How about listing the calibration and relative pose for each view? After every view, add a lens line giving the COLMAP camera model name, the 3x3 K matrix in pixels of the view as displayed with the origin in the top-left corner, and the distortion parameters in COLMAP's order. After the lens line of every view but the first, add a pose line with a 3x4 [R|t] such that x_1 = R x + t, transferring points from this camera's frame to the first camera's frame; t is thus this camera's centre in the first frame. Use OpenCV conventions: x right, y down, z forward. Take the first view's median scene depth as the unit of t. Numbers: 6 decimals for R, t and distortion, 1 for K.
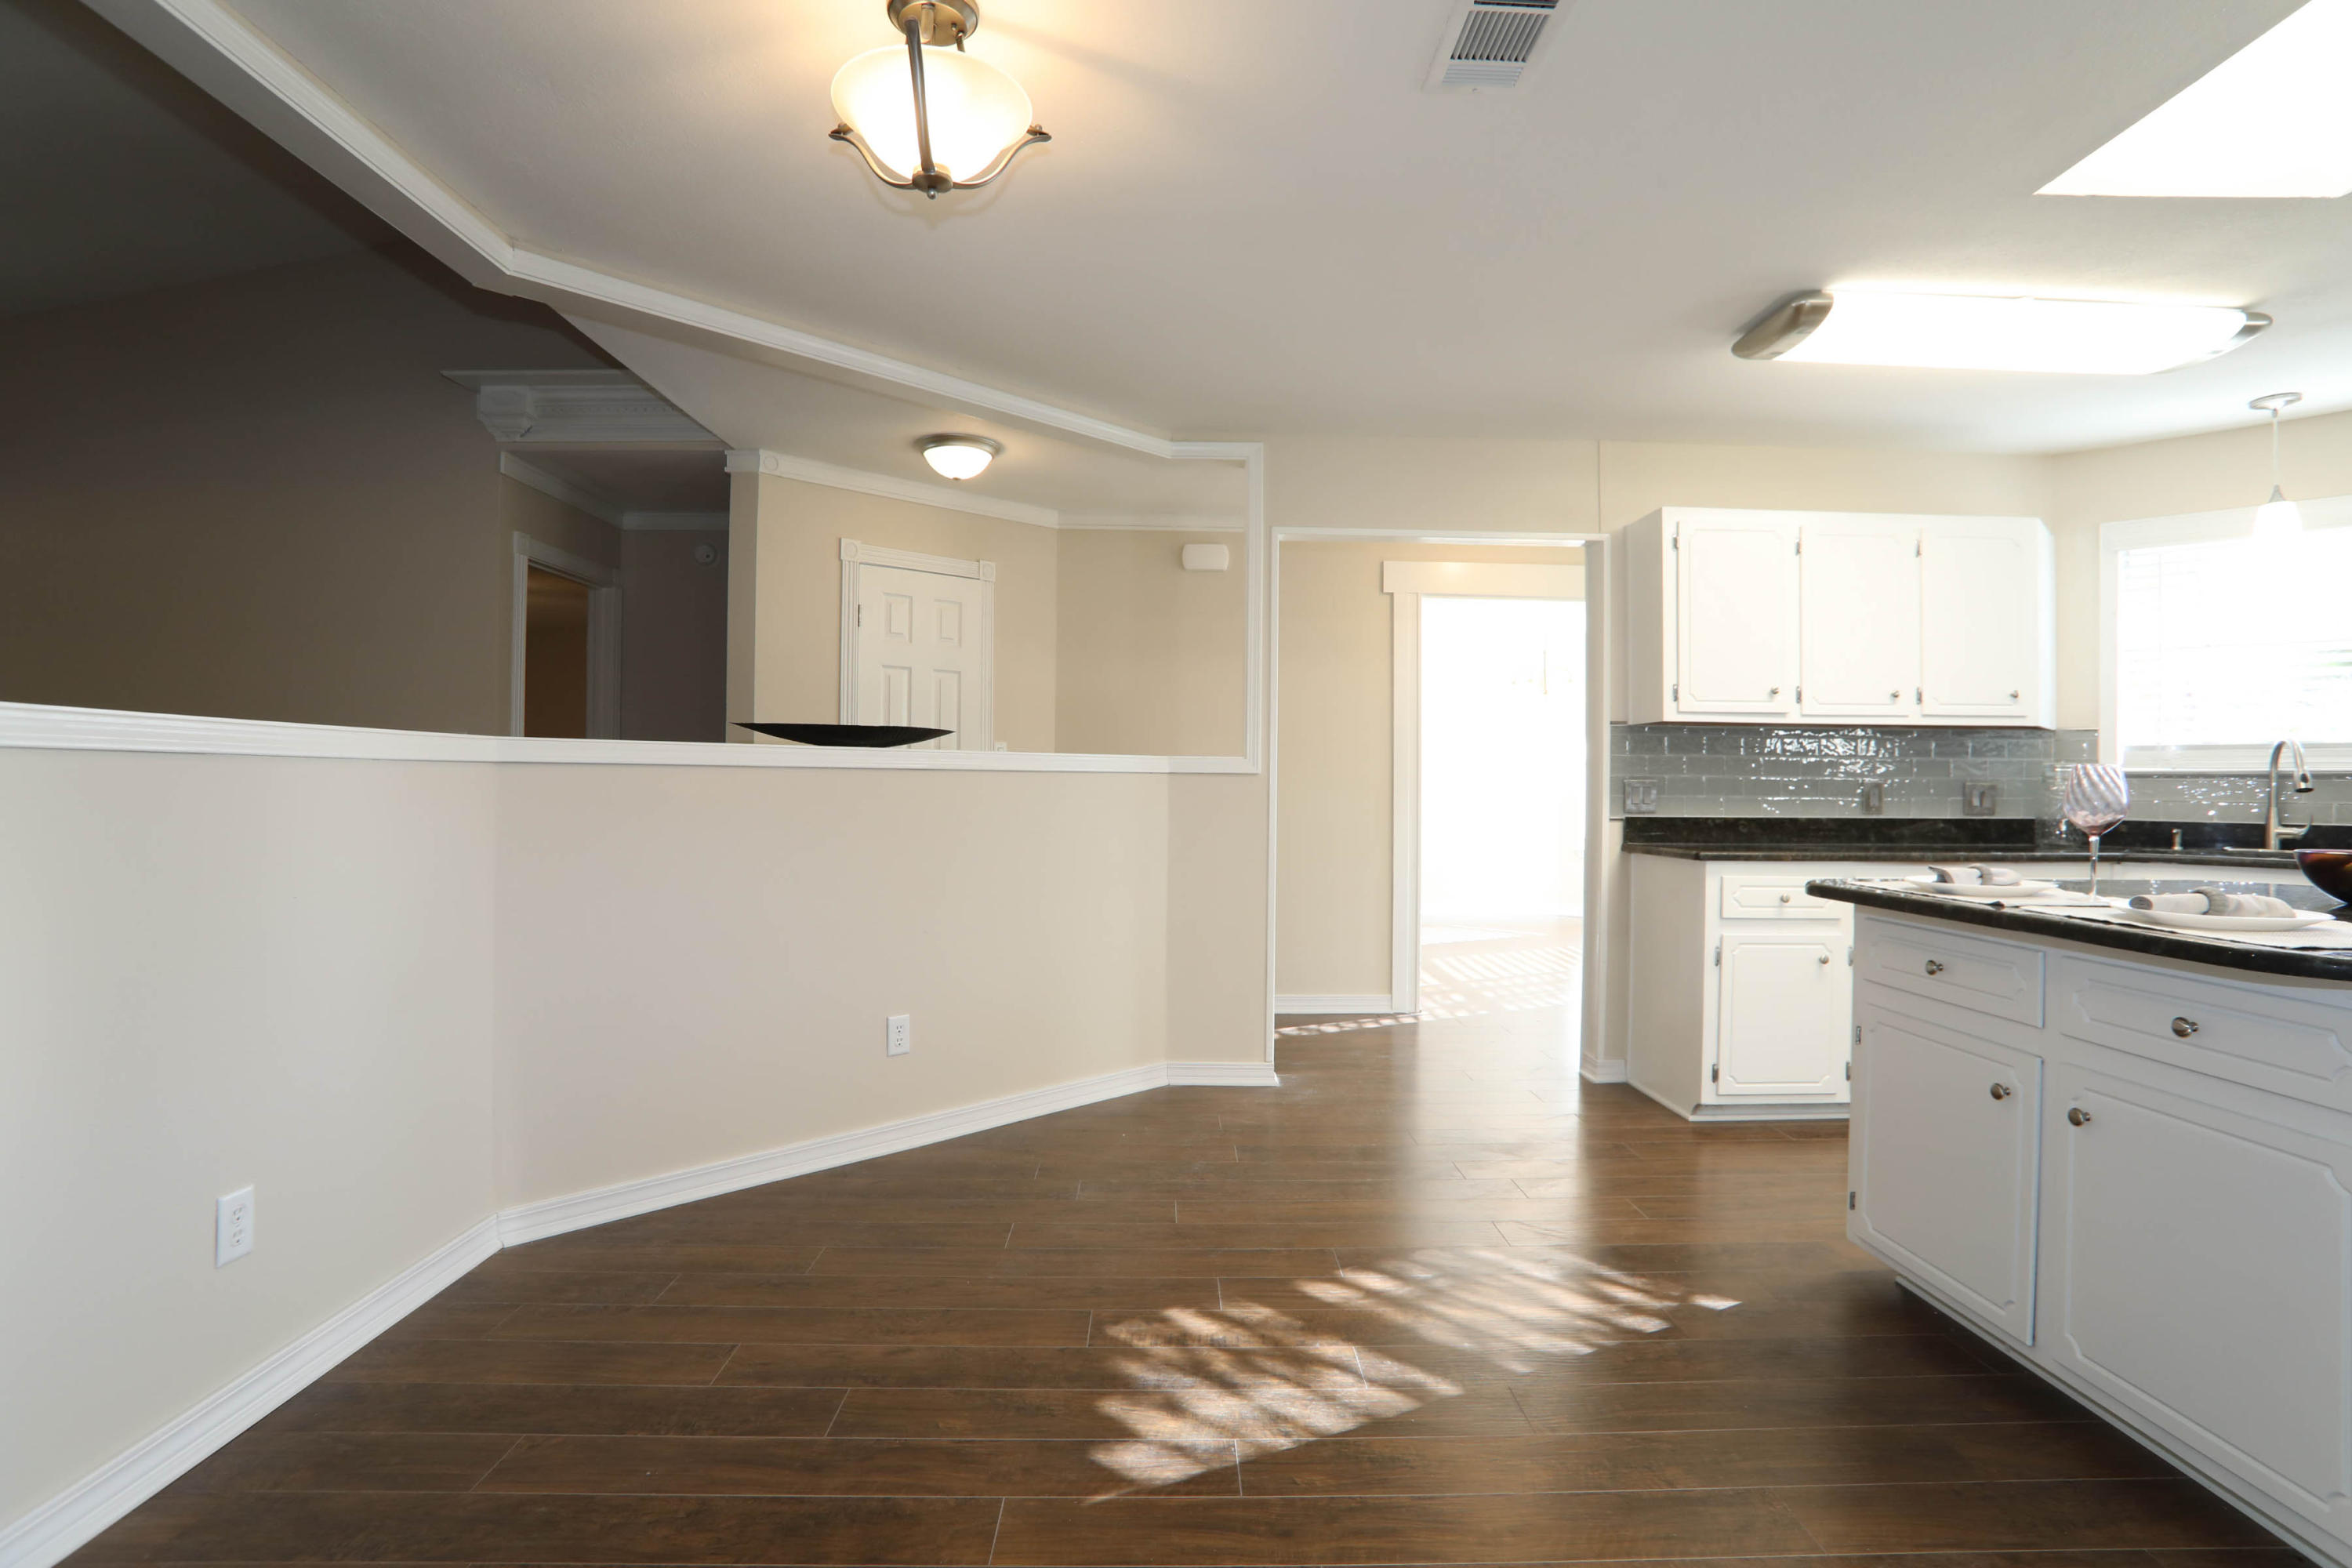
lens RADIAL K [[1144.8, 0, 1176.0], [0, 1144.8, 784.0], [0, 0, 1]] dist [-0.081072, 0.033361]
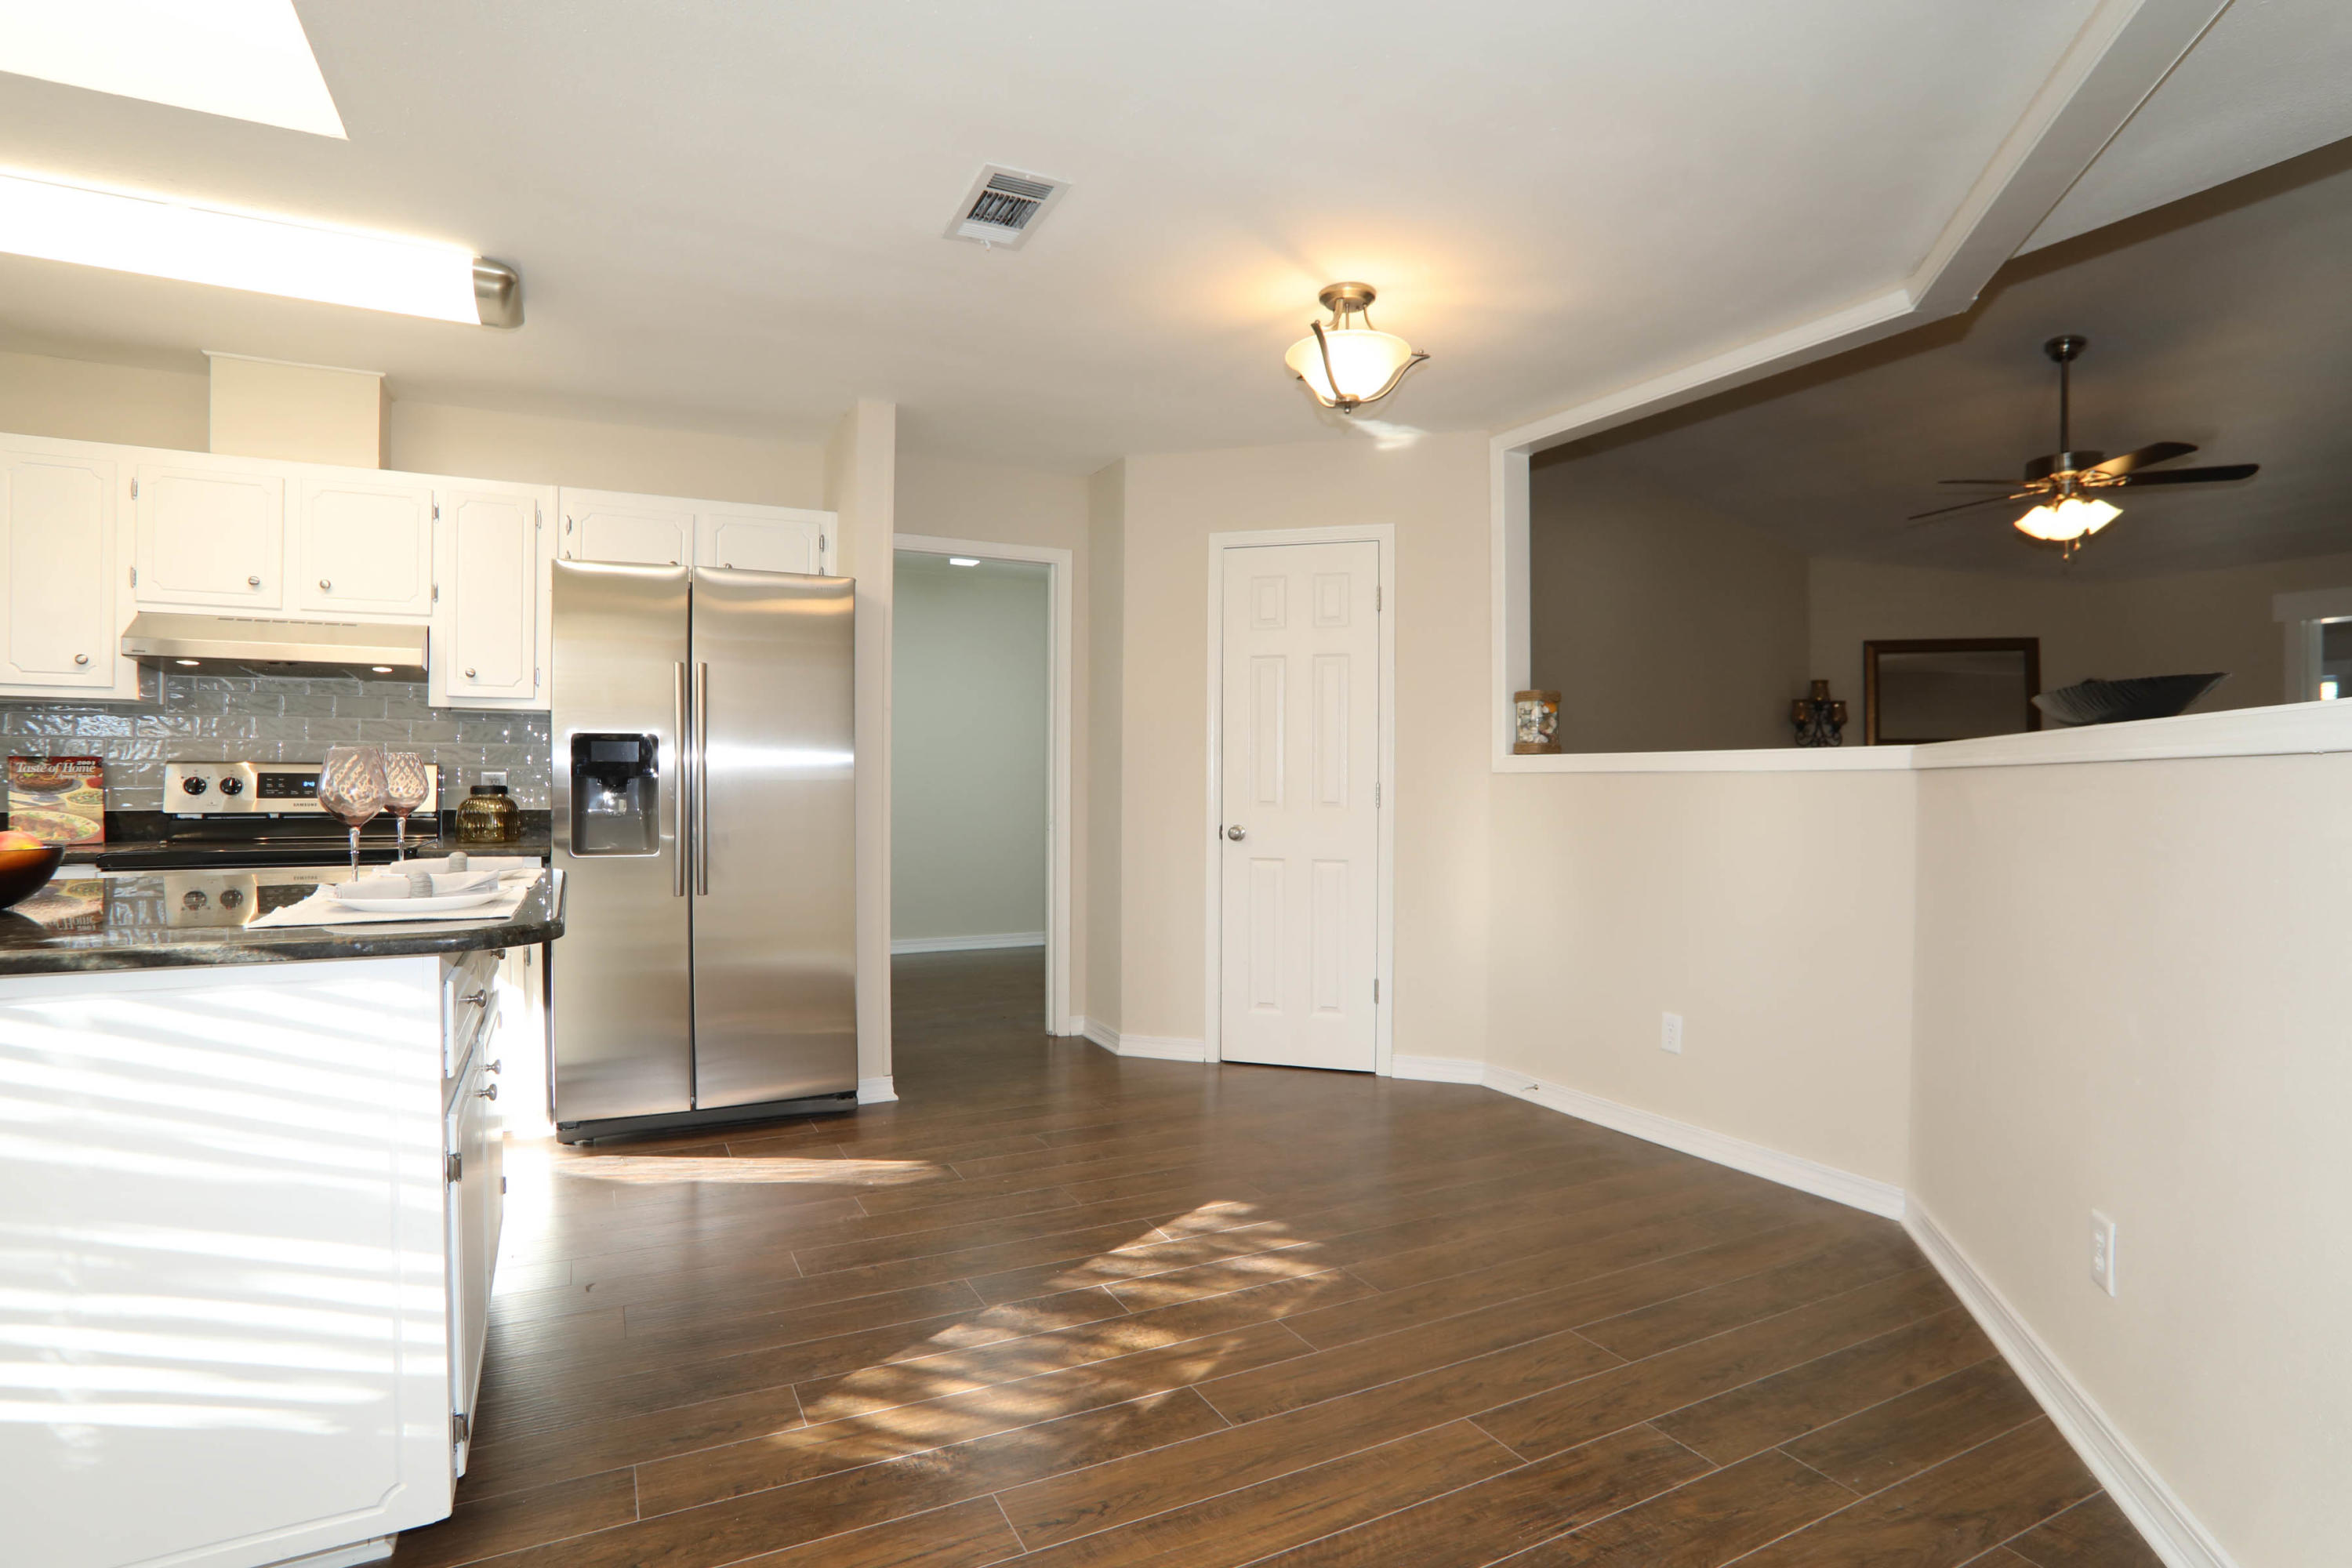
lens RADIAL K [[1144.8, 0, 1176.0], [0, 1144.8, 784.0], [0, 0, 1]] dist [-0.081072, 0.033361]
pose [[-0.900010, -0.014212, -0.435637, 0.679655], [-0.006106, 0.999781, -0.020001, 0.033547], [0.435826, -0.015341, -0.899900, 2.290019]]
